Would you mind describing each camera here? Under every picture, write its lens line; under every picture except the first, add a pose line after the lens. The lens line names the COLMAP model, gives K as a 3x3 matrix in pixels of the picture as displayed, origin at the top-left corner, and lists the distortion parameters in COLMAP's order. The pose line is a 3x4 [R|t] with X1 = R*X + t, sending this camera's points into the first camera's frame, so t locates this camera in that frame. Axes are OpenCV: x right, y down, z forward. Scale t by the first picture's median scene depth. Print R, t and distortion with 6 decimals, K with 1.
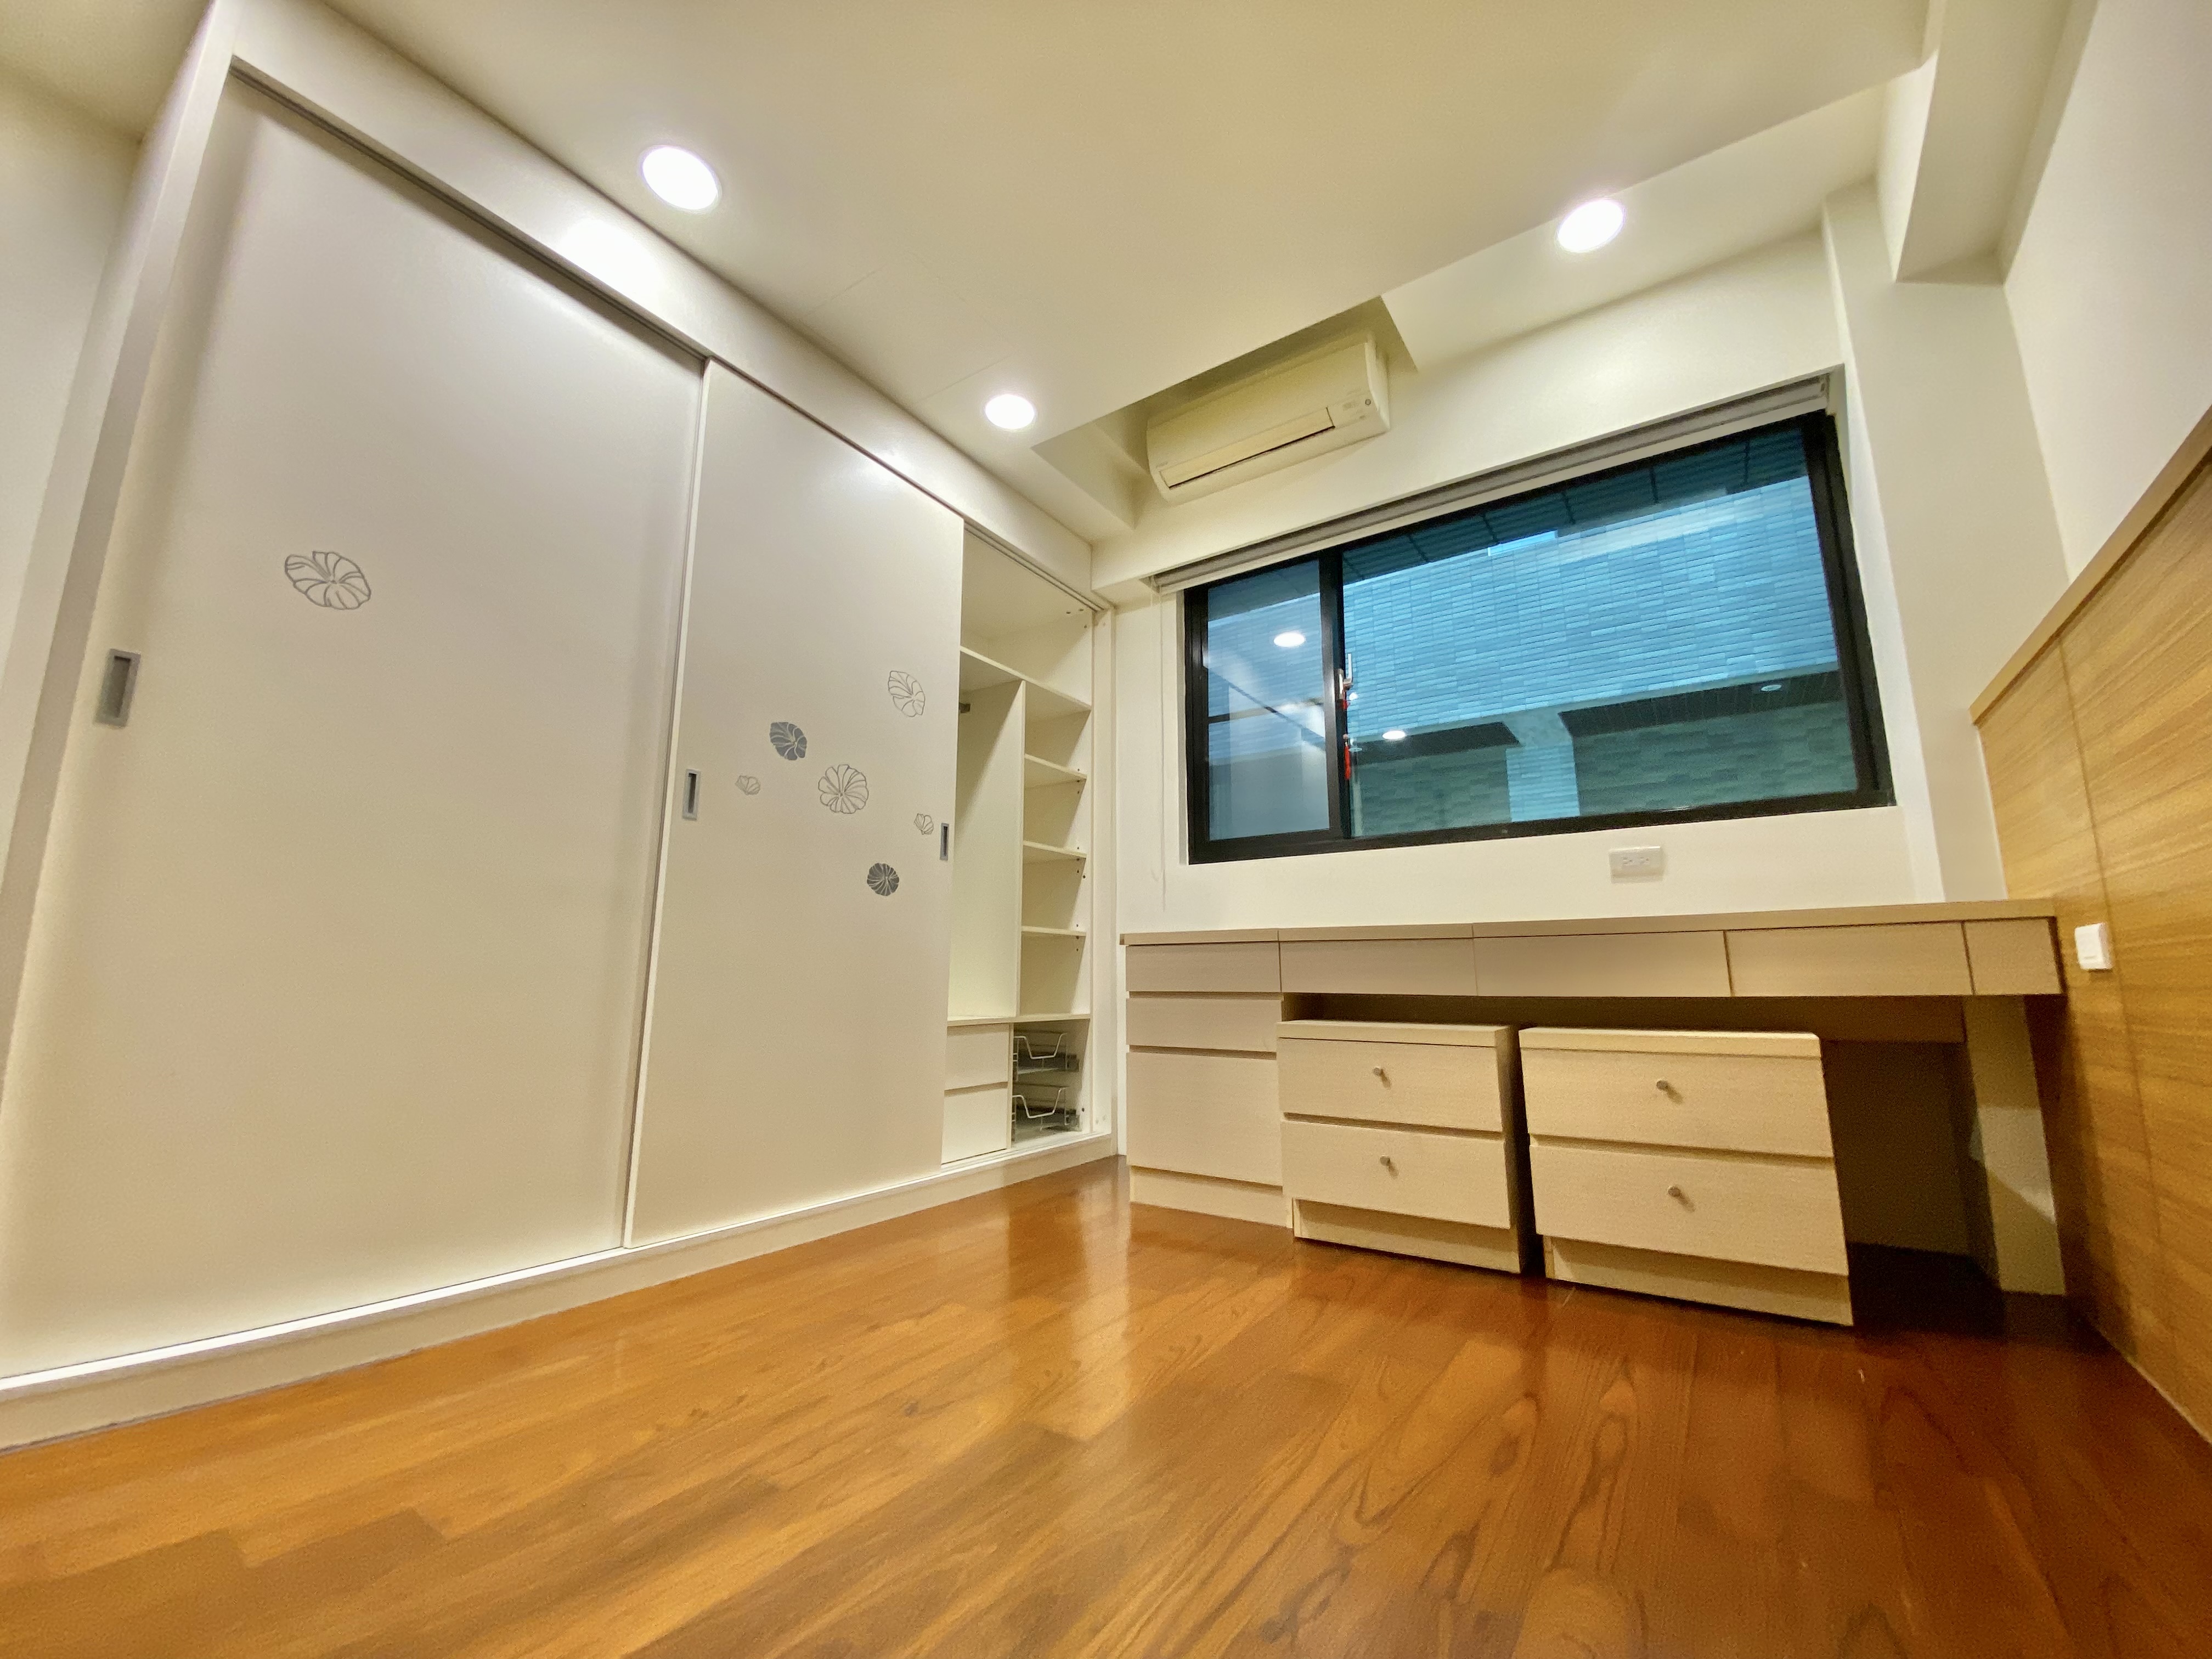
lens RADIAL K [[922.5, 0, 1114.1], [0, 922.5, 824.3], [0, 0, 1]] dist [0.060358, -0.043755]
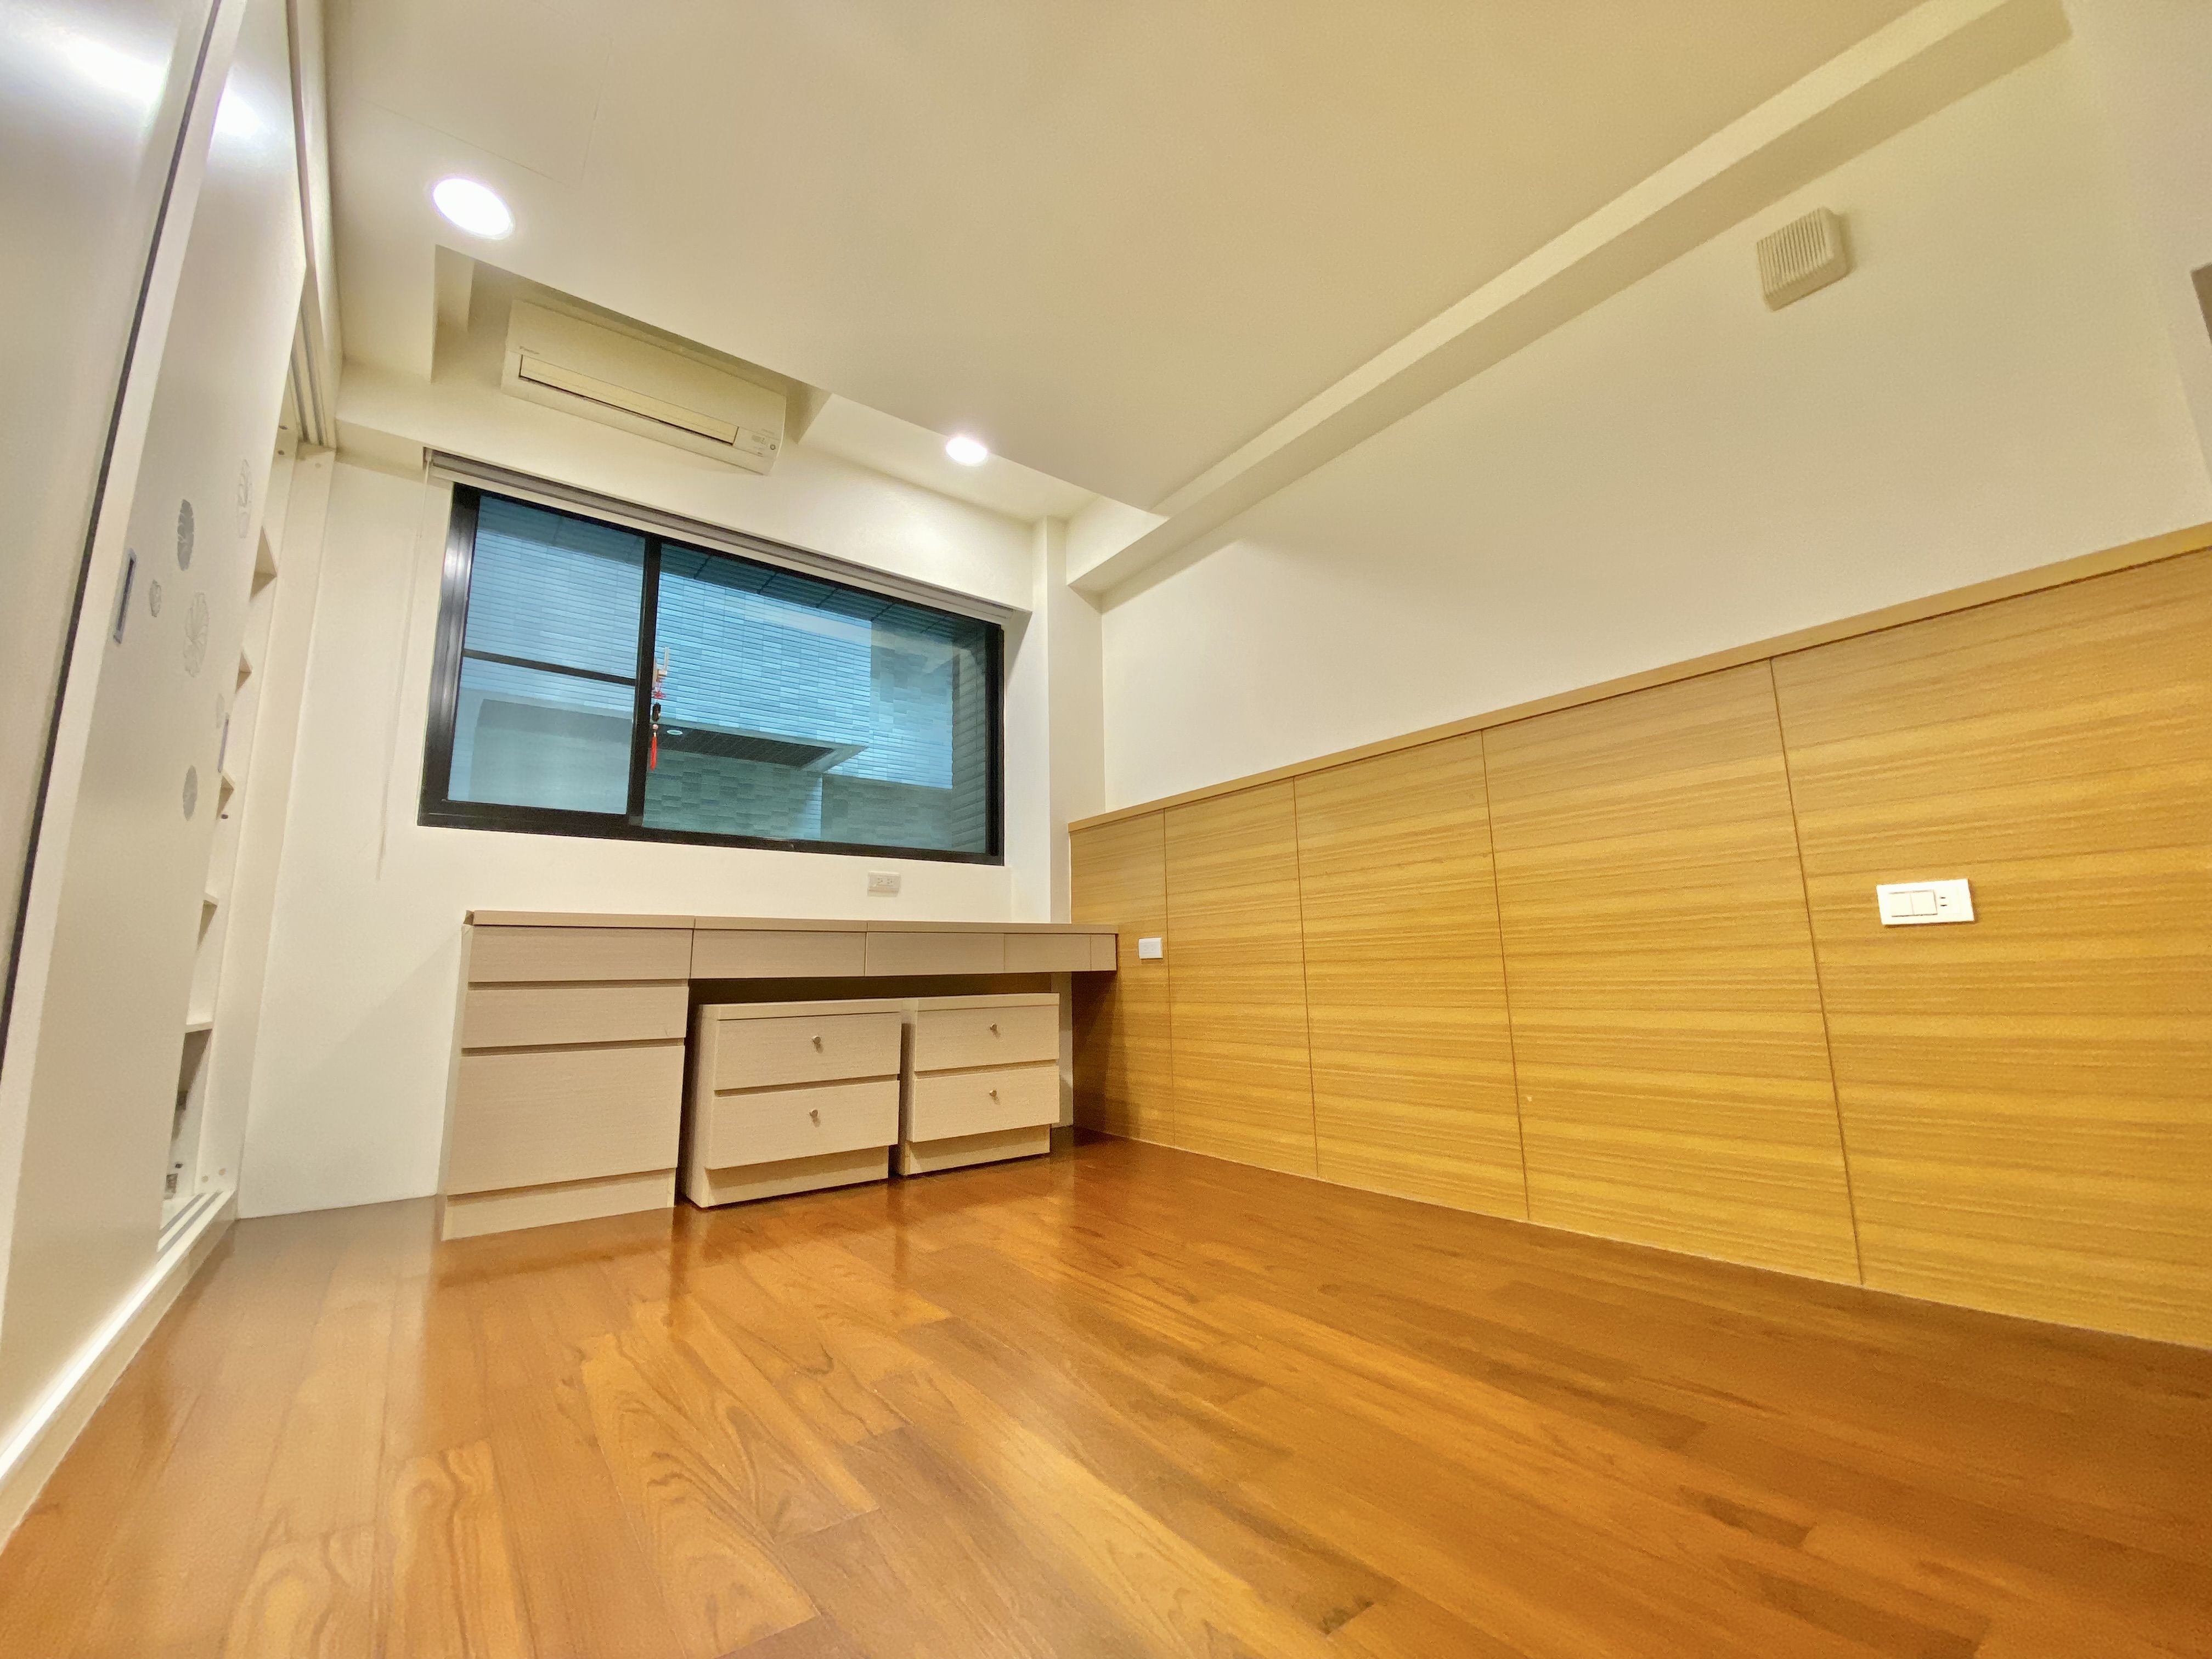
lens RADIAL K [[922.5, 0, 1114.1], [0, 922.5, 824.3], [0, 0, 1]] dist [0.060358, -0.043755]
pose [[0.298930, 0.152438, 0.942021, -0.783753], [-0.147161, 0.982714, -0.112325, 0.071523], [-0.942860, -0.105052, 0.316196, 0.293850]]
